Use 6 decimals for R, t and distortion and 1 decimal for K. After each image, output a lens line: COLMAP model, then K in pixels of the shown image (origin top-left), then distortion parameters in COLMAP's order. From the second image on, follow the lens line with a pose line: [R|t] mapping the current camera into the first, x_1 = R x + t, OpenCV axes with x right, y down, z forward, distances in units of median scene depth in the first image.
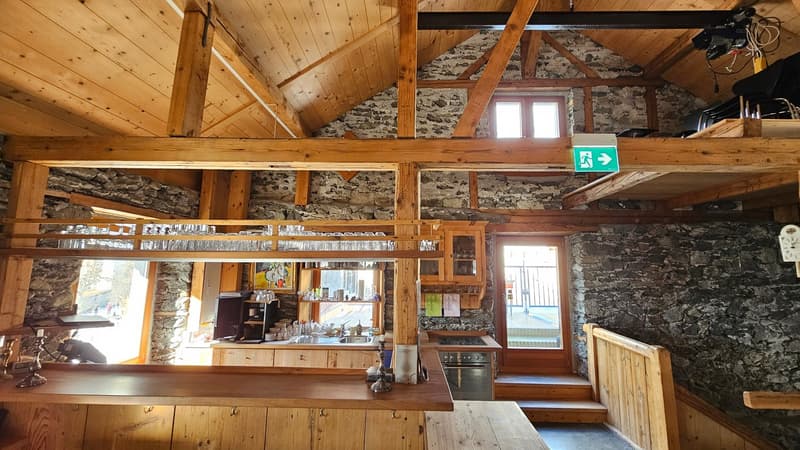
lens RADIAL K [[326.7, 0, 402.2], [0, 326.7, 220.7], [0, 0, 1]] dist [-0.003788, -0.000235]
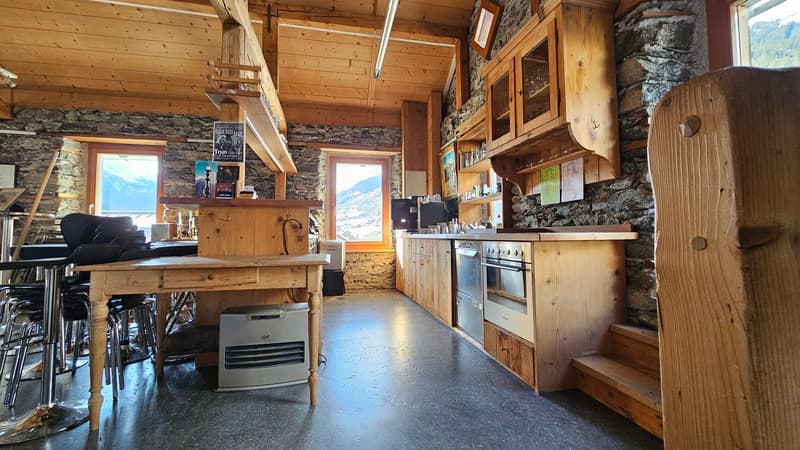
lens RADIAL K [[326.7, 0, 400.1], [0, 326.7, 219.0], [0, 0, 1]] dist [-0.003788, -0.000235]
pose [[0.244675, -0.057174, -0.967918, 0.805097], [0.137298, 0.990244, -0.023786, 0.388876], [0.959835, -0.127073, 0.250138, 0.748626]]
